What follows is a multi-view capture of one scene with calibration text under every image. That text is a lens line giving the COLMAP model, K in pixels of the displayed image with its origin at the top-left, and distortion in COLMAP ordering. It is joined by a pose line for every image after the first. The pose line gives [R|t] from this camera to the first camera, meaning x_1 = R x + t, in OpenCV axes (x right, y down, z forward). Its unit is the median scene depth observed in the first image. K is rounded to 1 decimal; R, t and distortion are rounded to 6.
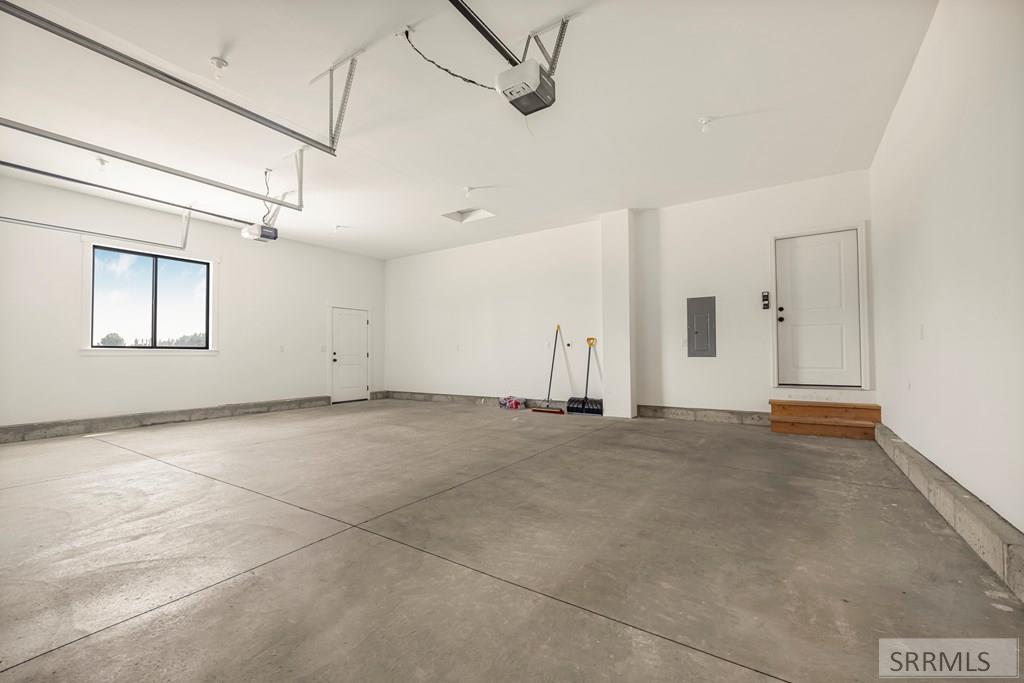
lens RADIAL K [[433.9, 0, 508.0], [0, 433.9, 355.3], [0, 0, 1]] dist [-0.000852, 0.000422]
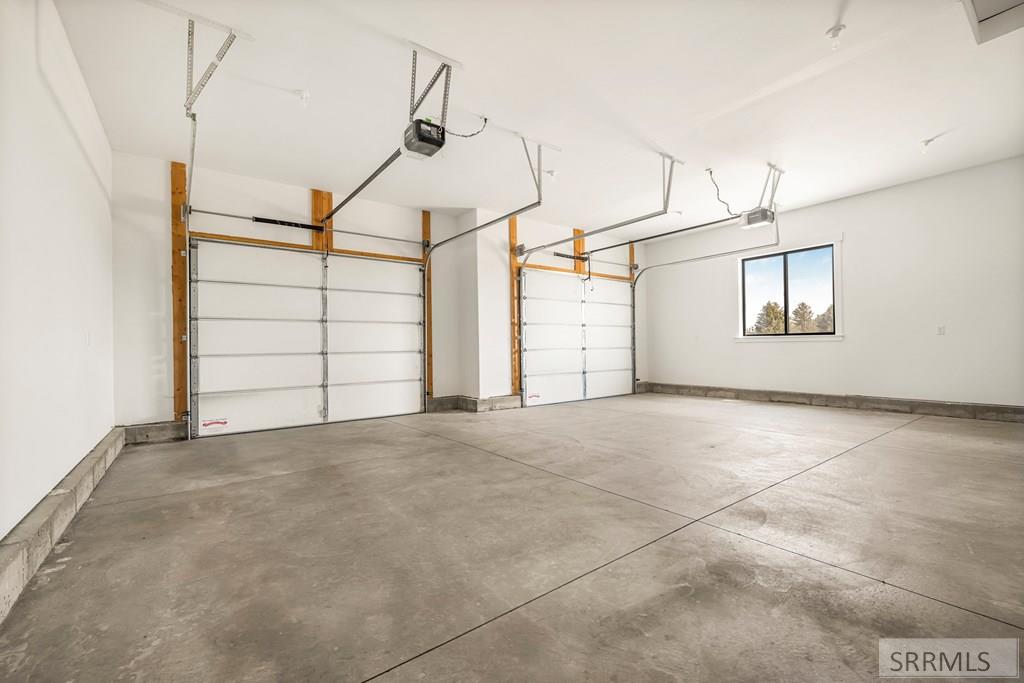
lens RADIAL K [[433.9, 0, 508.0], [0, 433.9, 355.3], [0, 0, 1]] dist [-0.000852, 0.000422]
pose [[-0.345660, 0.030777, -0.937855, 0.971195], [0.017595, 0.999499, 0.026315, -0.012457], [0.938195, -0.007406, -0.346028, 1.386453]]
